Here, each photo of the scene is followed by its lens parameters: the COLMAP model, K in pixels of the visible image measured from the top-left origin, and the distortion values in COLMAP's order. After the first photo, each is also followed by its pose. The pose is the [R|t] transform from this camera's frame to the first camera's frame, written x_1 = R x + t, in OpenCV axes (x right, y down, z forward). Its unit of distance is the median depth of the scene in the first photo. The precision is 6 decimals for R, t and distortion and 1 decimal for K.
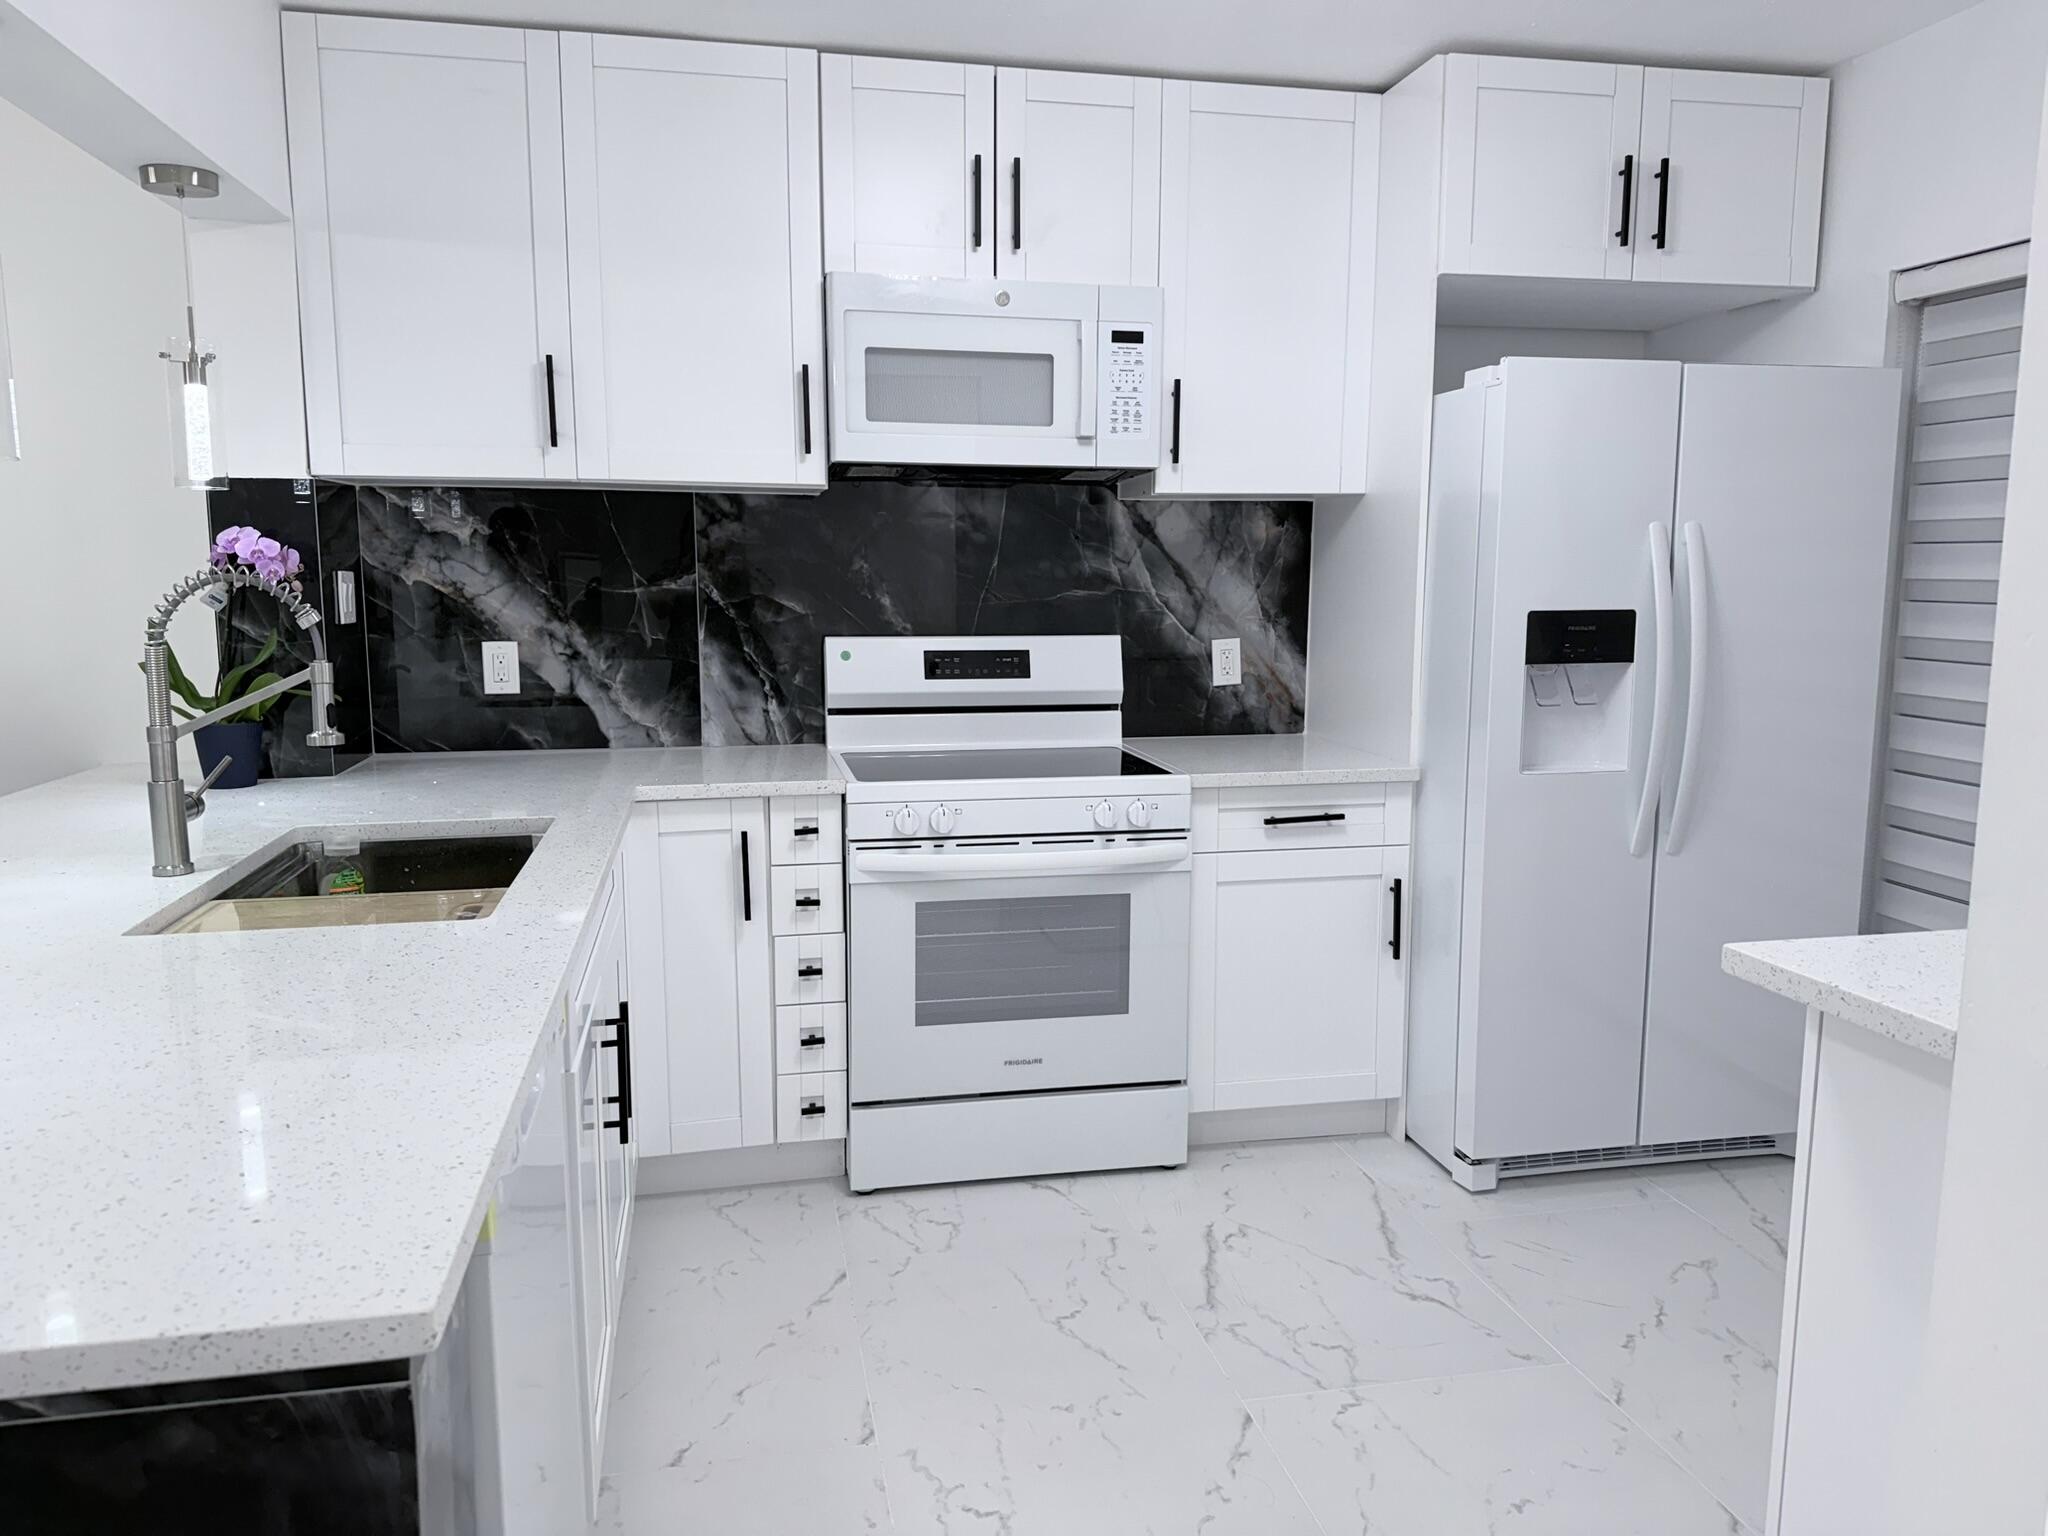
lens RADIAL K [[1419.6, 0, 1024.0], [0, 1419.6, 768.0], [0, 0, 1]] dist [0.142566, -0.211878]
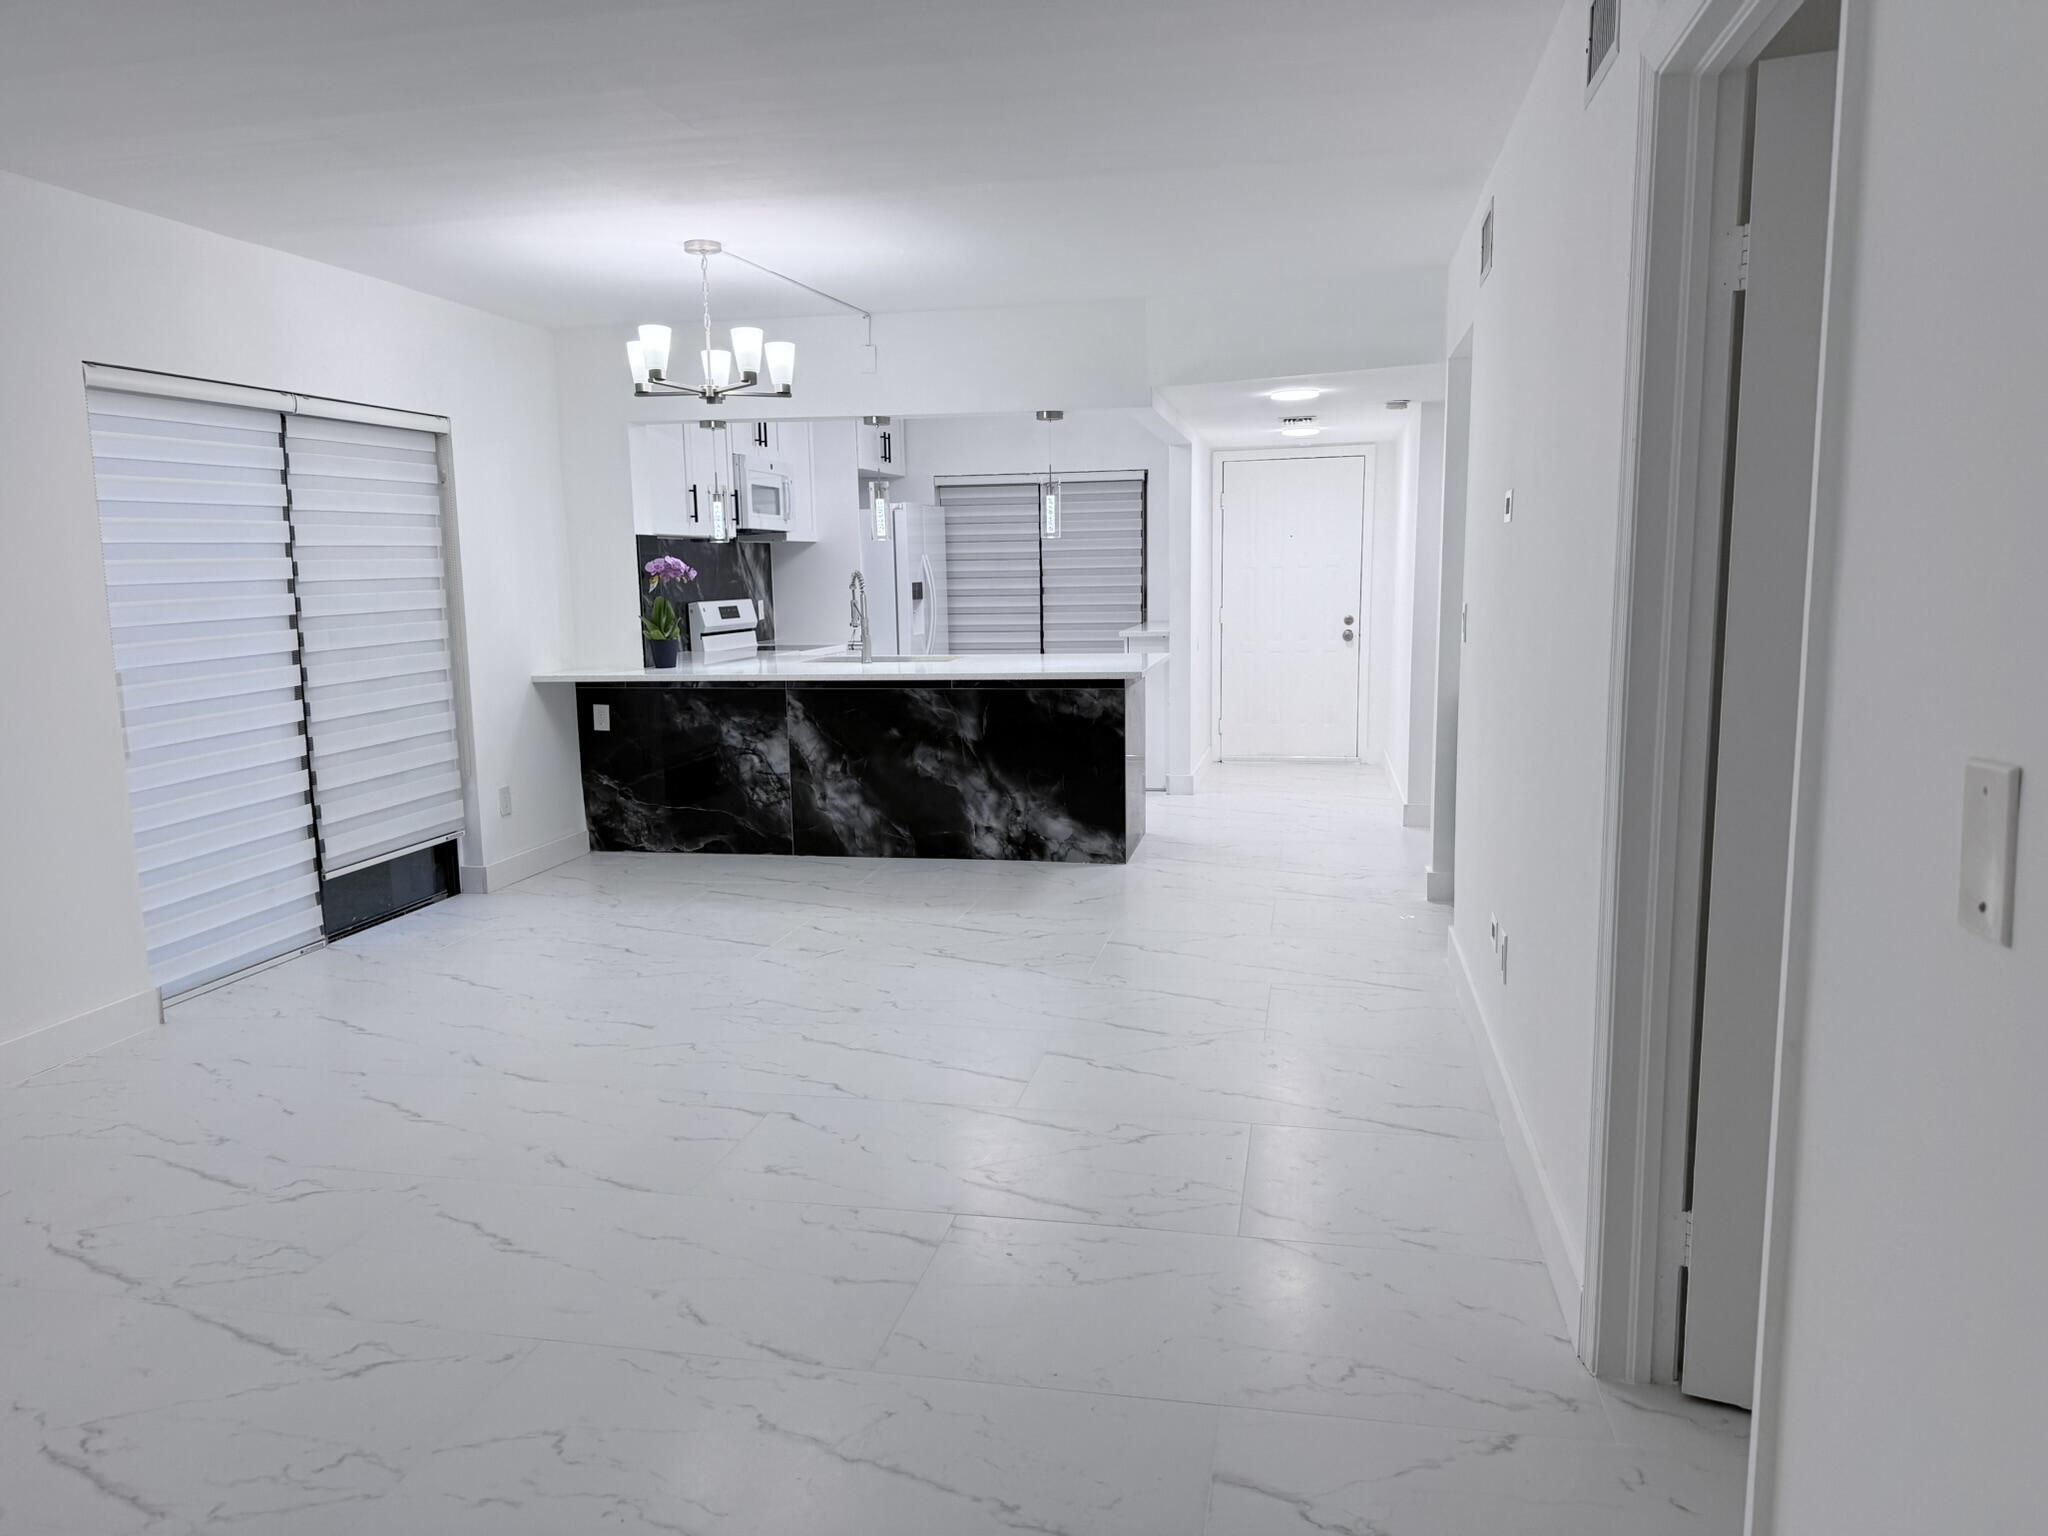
lens RADIAL K [[1419.6, 0, 1024.0], [0, 1419.6, 768.0], [0, 0, 1]] dist [0.142566, -0.211878]
pose [[0.401236, -0.141168, 0.905031, -2.282501], [0.151210, 0.984705, 0.086559, 0.055793], [-0.903407, 0.102120, 0.416446, -0.445980]]
